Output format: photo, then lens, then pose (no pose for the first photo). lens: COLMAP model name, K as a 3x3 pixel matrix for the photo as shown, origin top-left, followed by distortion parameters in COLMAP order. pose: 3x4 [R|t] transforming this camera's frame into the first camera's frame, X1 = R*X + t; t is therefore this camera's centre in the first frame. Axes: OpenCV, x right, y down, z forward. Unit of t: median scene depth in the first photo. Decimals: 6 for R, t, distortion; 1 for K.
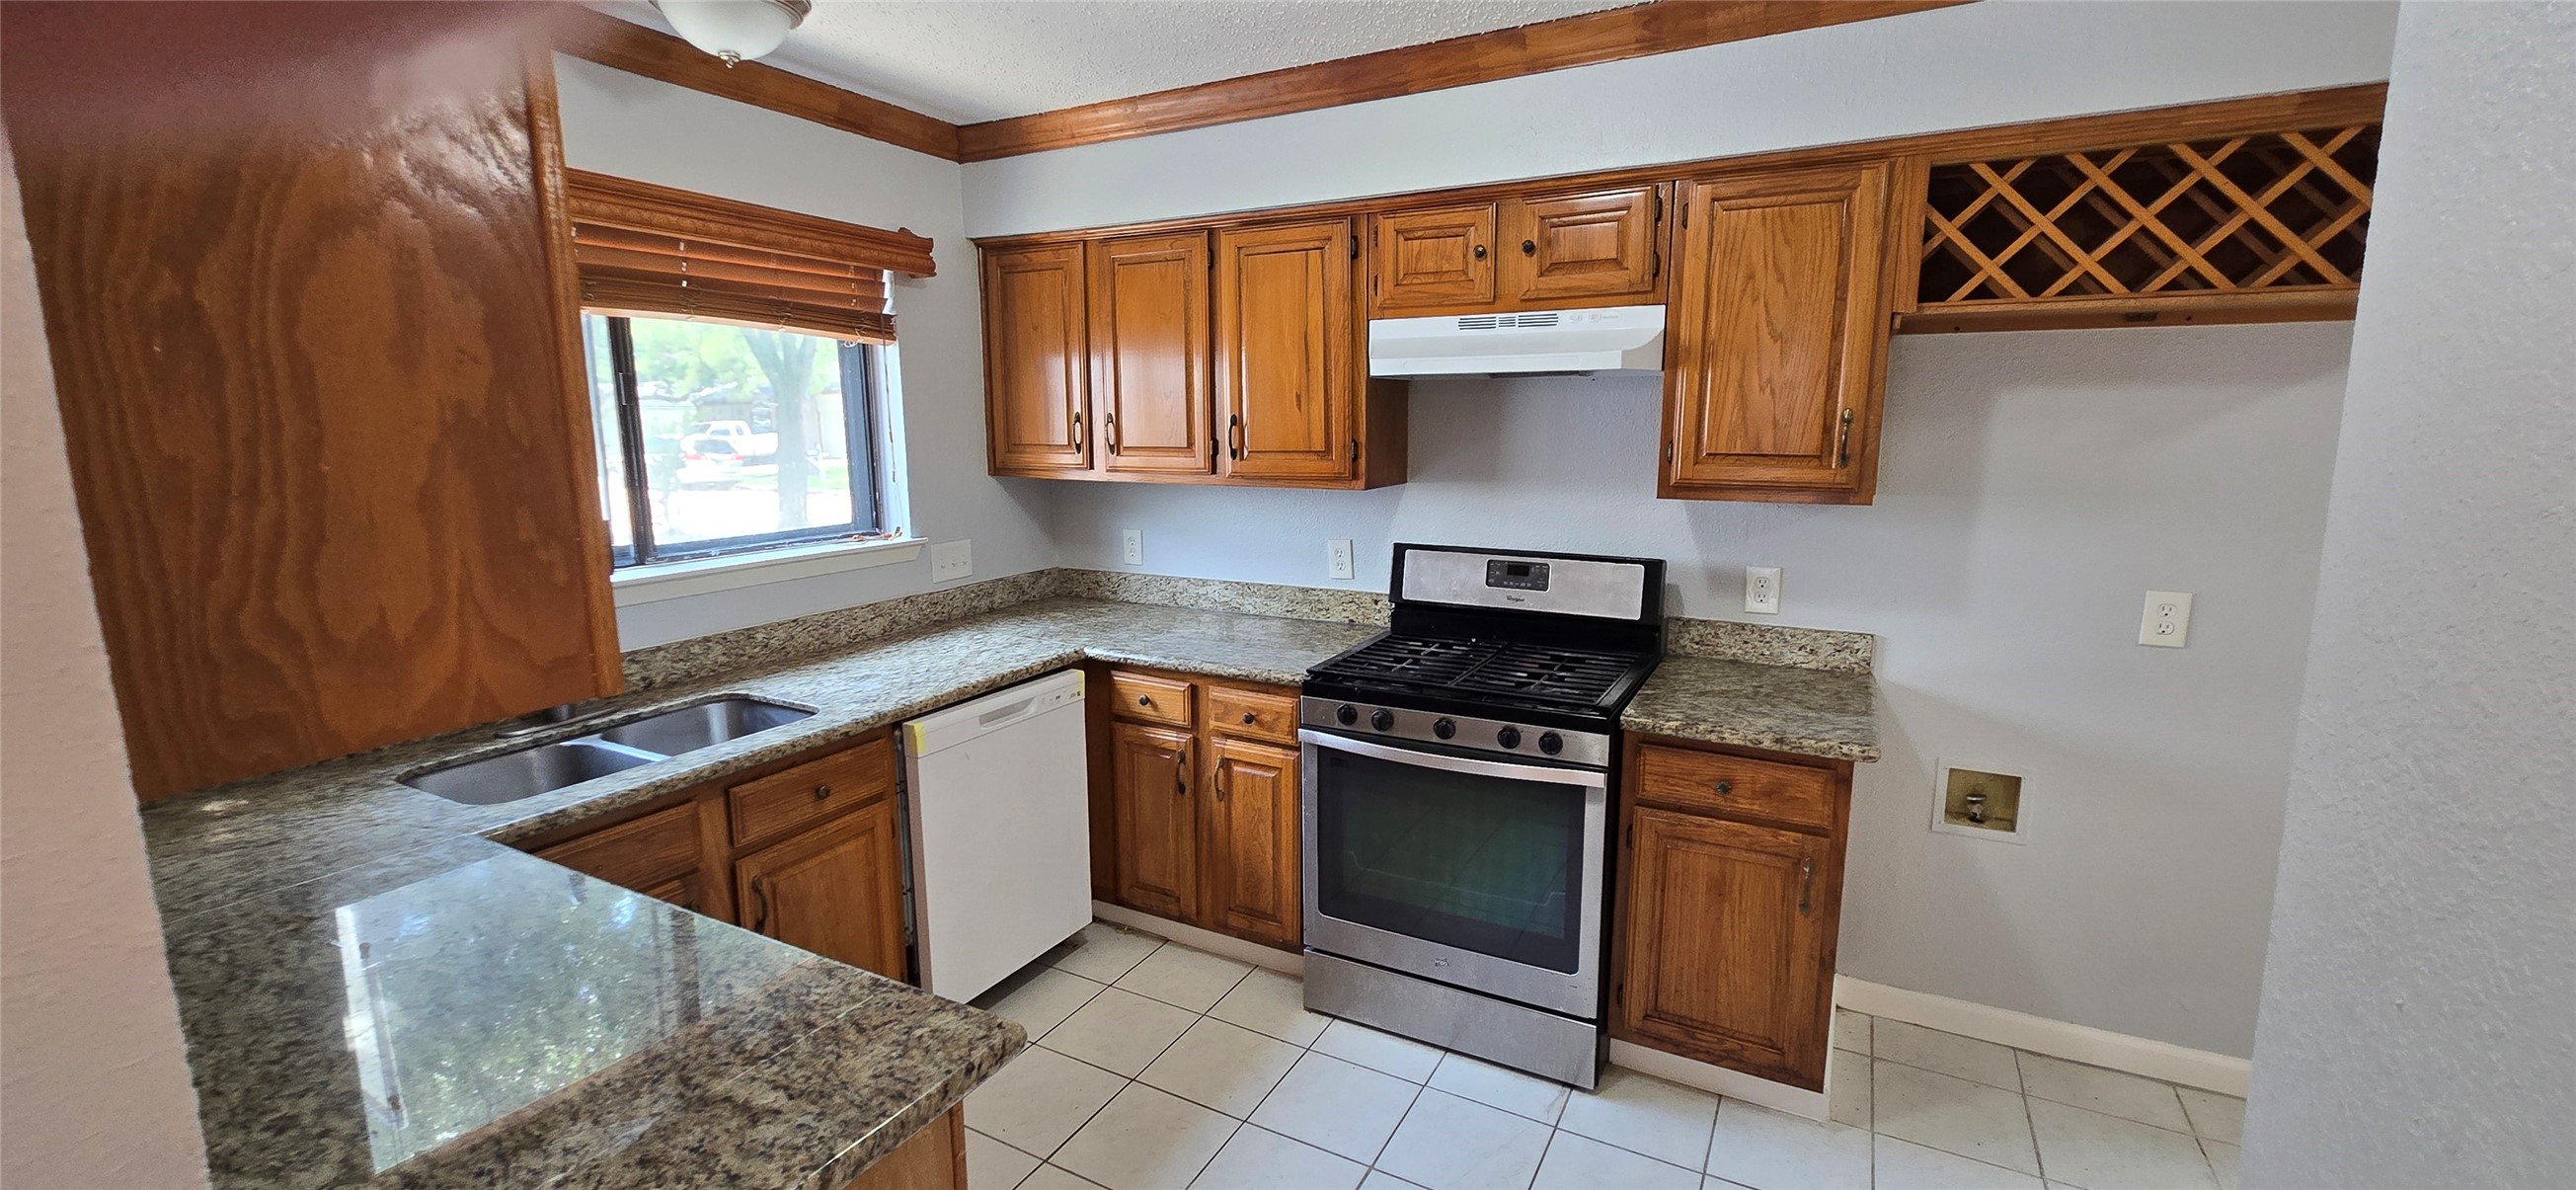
lens RADIAL K [[1055.3, 0, 1277.4], [0, 1055.3, 594.2], [0, 0, 1]] dist [-0.003041, 0.003365]
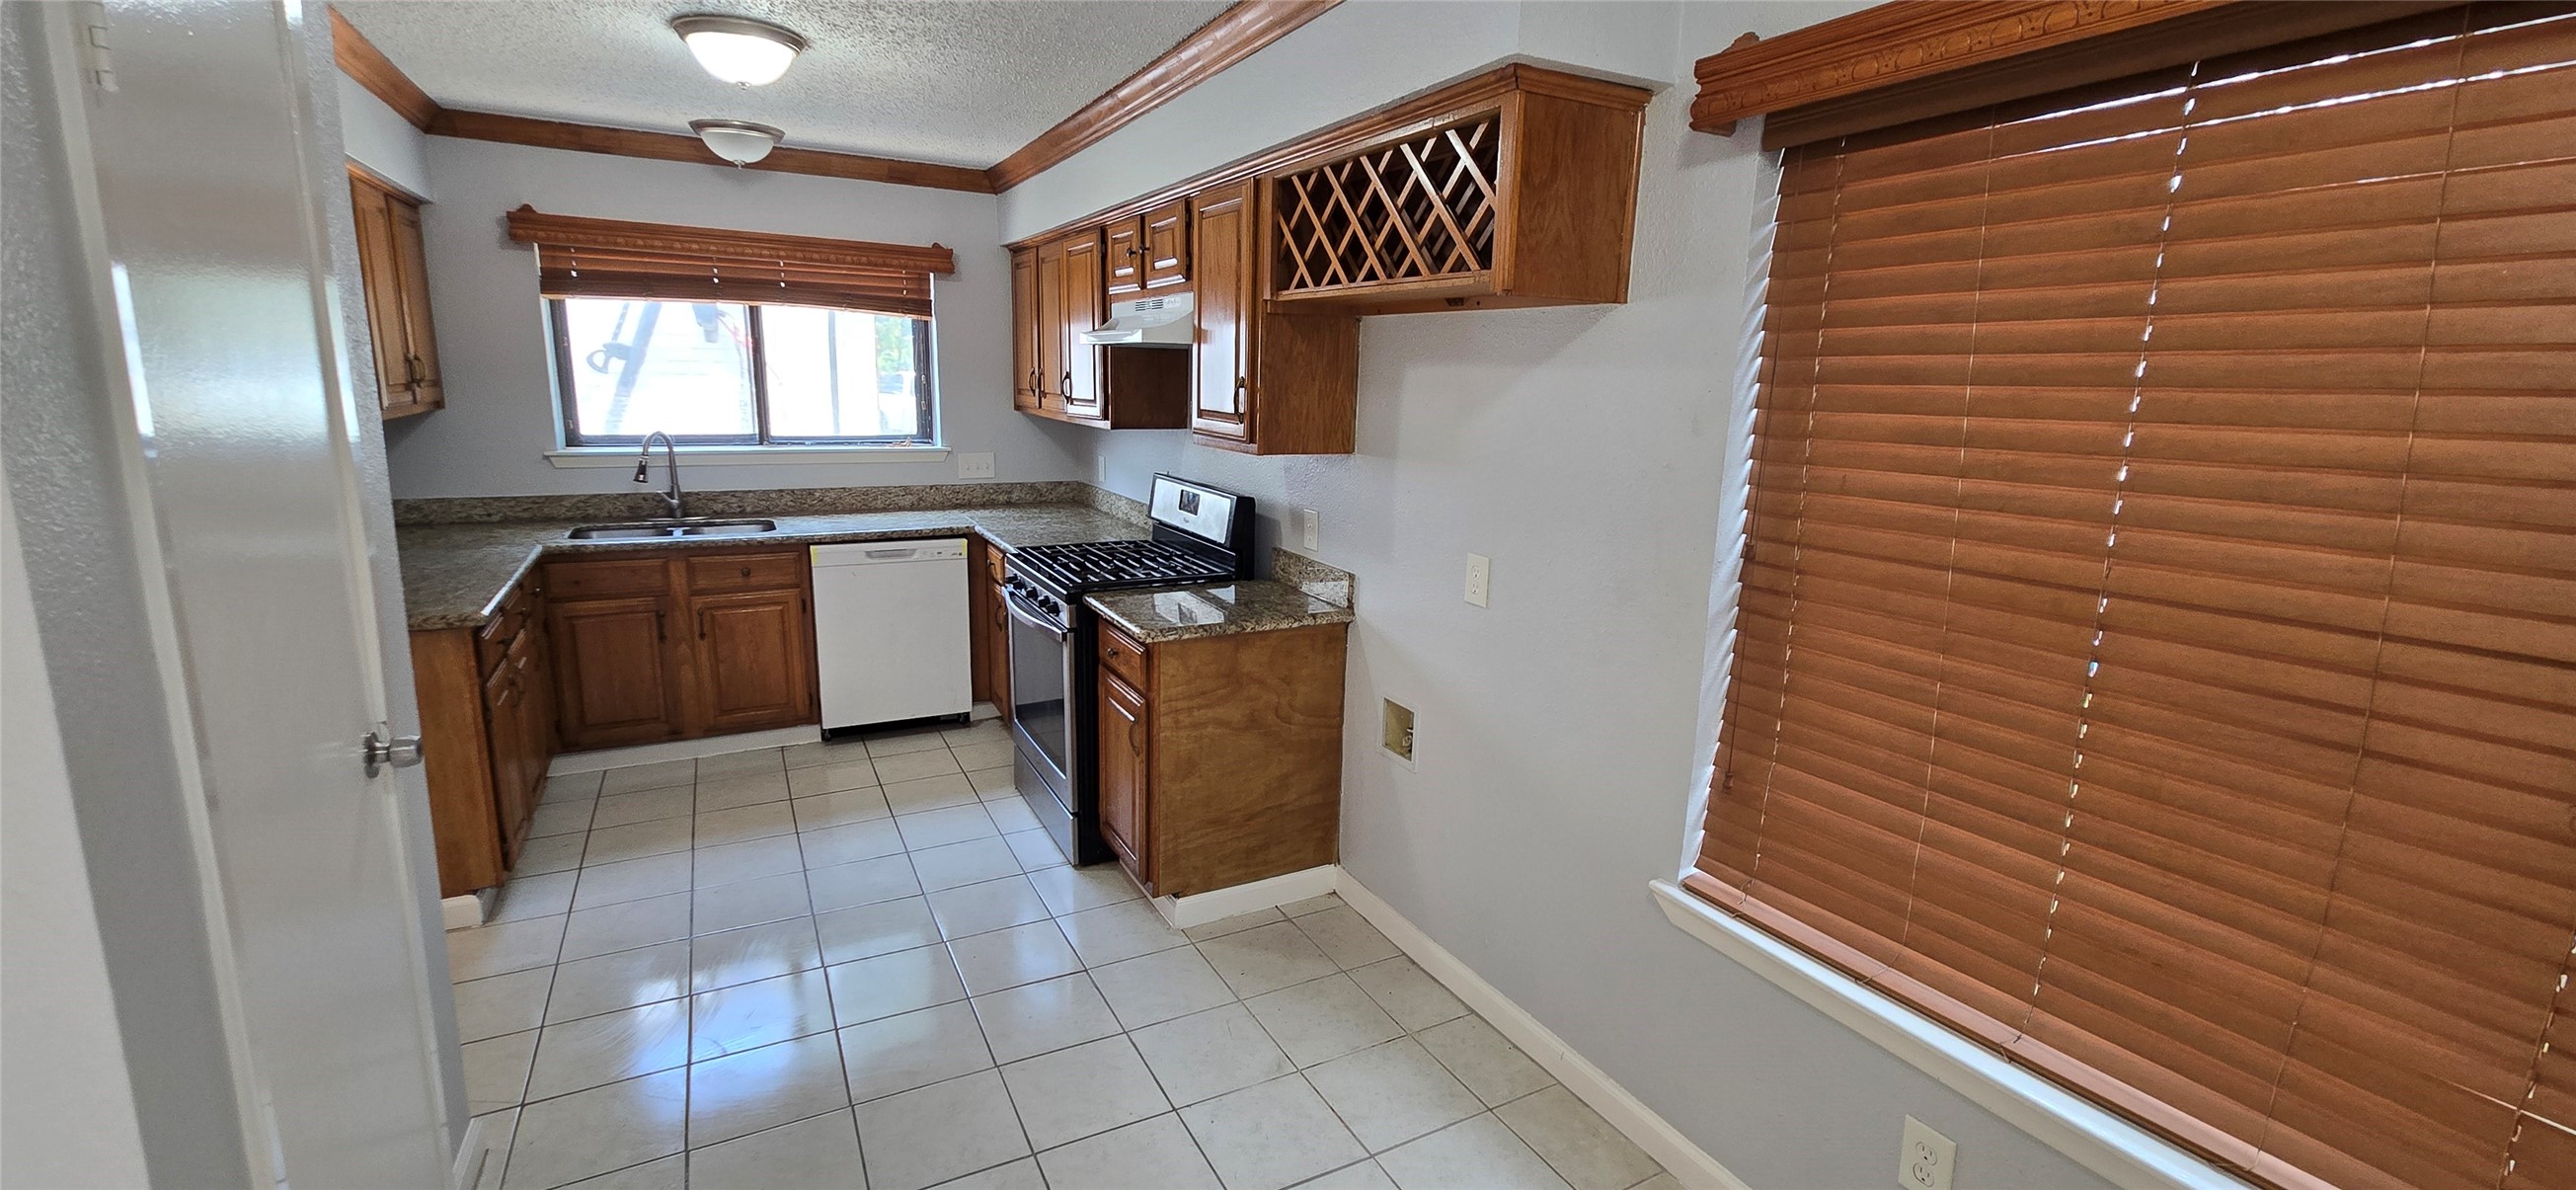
lens RADIAL K [[1055.3, 0, 1289.6], [0, 1055.3, 578.3], [0, 0, 1]] dist [-0.003041, 0.003365]
pose [[0.840669, 0.133357, -0.524873, 1.120693], [-0.123099, 0.990891, 0.054597, -0.012385], [0.527373, 0.018713, 0.849428, -0.030435]]
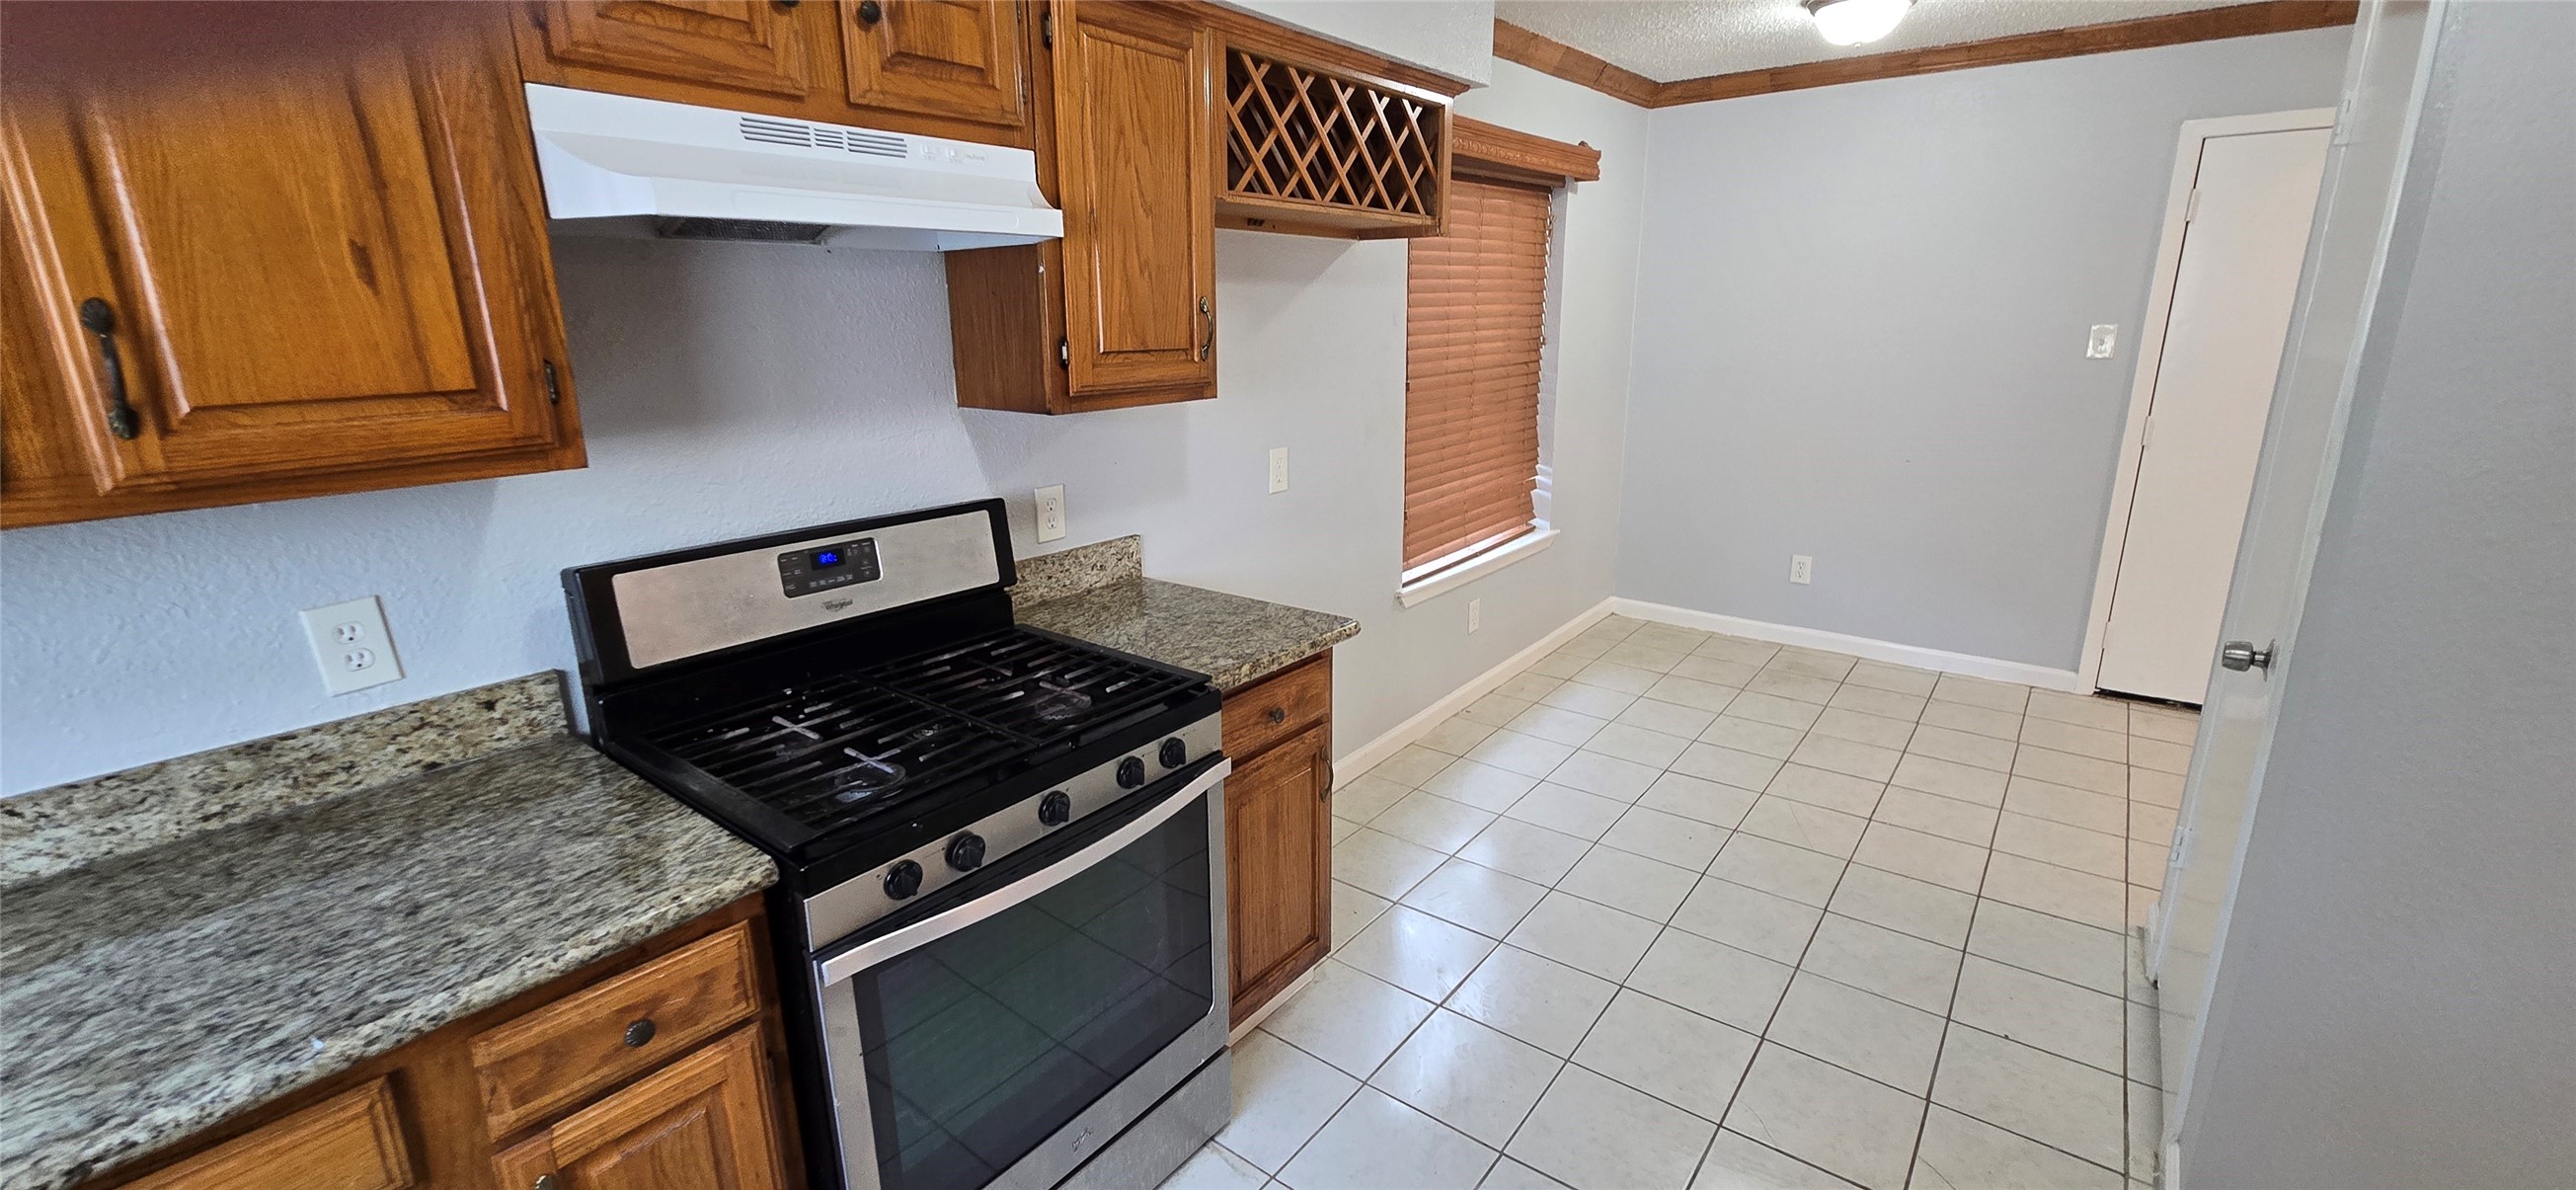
lens RADIAL K [[1055.3, 0, 1271.2], [0, 1055.3, 594.6], [0, 0, 1]] dist [-0.003041, 0.003365]
pose [[0.165162, -0.253426, 0.953151, -0.364485], [0.176249, 0.958451, 0.224294, -0.106816], [-0.970391, 0.130947, 0.202966, 0.689875]]
